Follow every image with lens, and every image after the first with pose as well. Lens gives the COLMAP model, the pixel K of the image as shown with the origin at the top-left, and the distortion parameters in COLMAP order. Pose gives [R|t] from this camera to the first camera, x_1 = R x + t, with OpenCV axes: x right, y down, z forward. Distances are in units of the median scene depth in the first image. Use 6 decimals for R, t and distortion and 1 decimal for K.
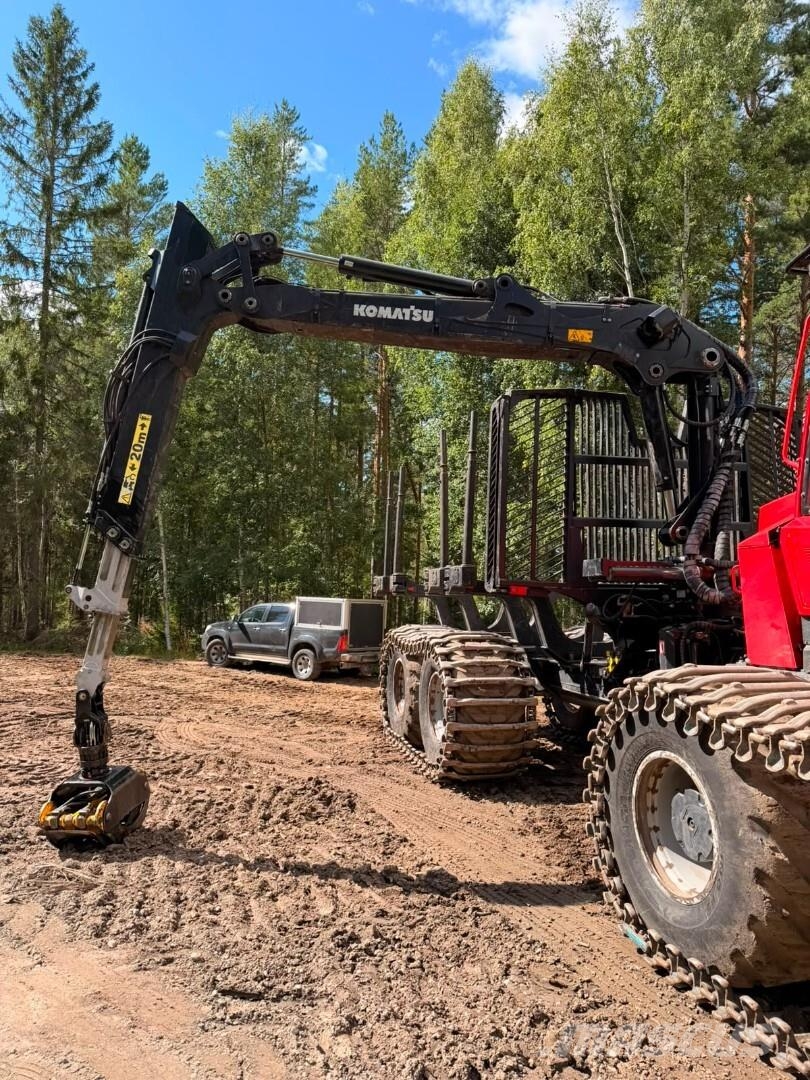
lens RADIAL K [[739.9, 0, 409.1], [0, 739.9, 537.5], [0, 0, 1]] dist [0.015232, -0.026139]
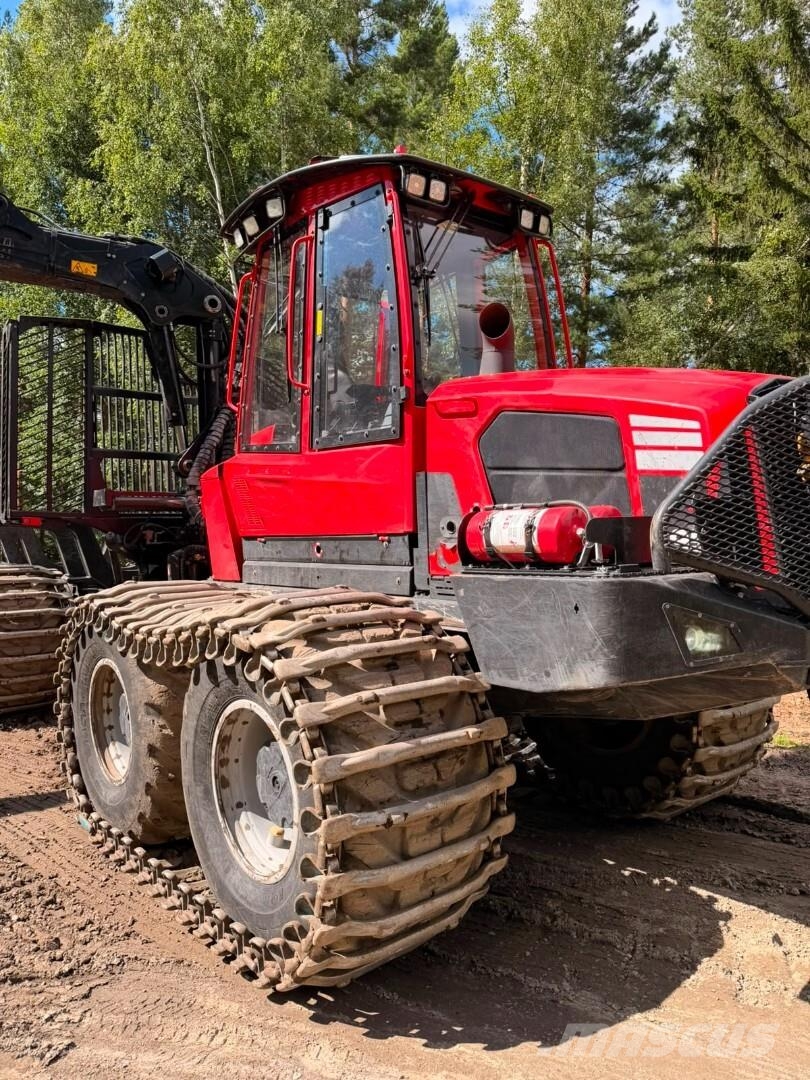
lens RADIAL K [[739.9, 0, 396.9], [0, 739.9, 543.0], [0, 0, 1]] dist [0.015232, -0.026139]
pose [[0.906250, -0.029371, 0.421721, 0.167365], [-0.011288, 0.995547, 0.093593, 0.000996], [-0.422592, -0.089579, 0.901882, -0.115772]]
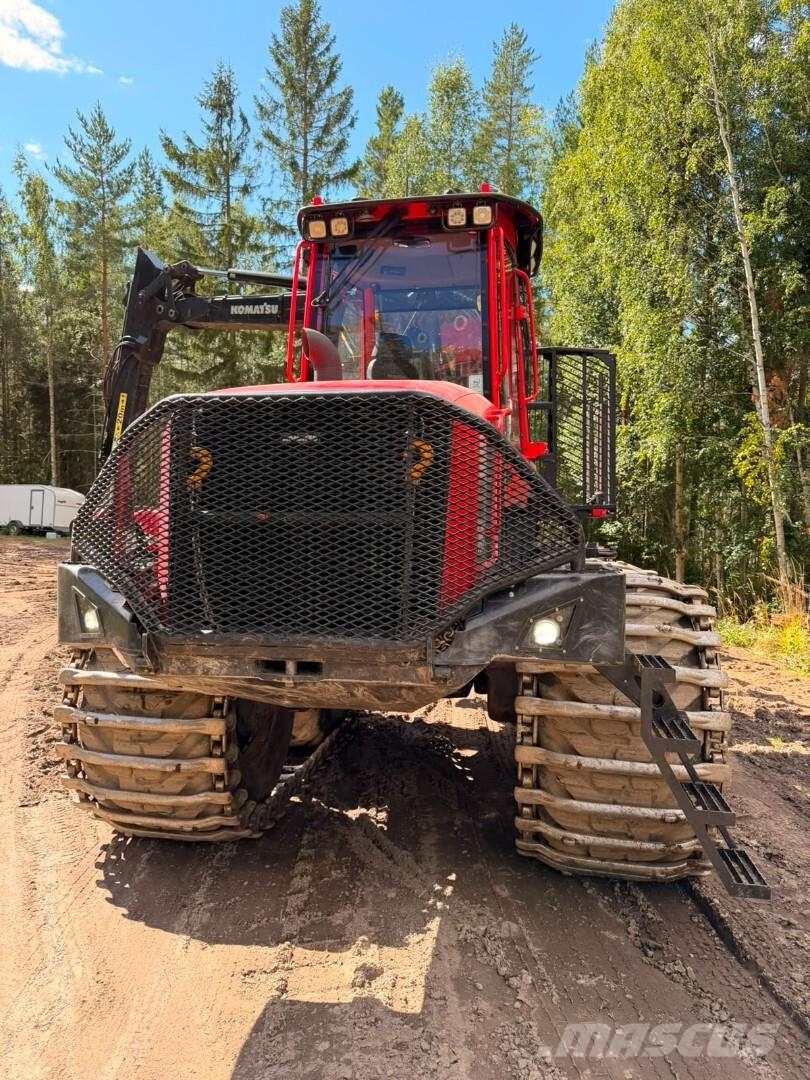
lens RADIAL K [[739.9, 0, 405.3], [0, 739.9, 529.5], [0, 0, 1]] dist [0.015232, -0.026139]
pose [[0.914290, 0.017093, -0.404699, 0.811585], [0.020007, 0.995984, 0.087267, -0.007151], [0.404566, -0.087884, 0.910276, -0.189800]]
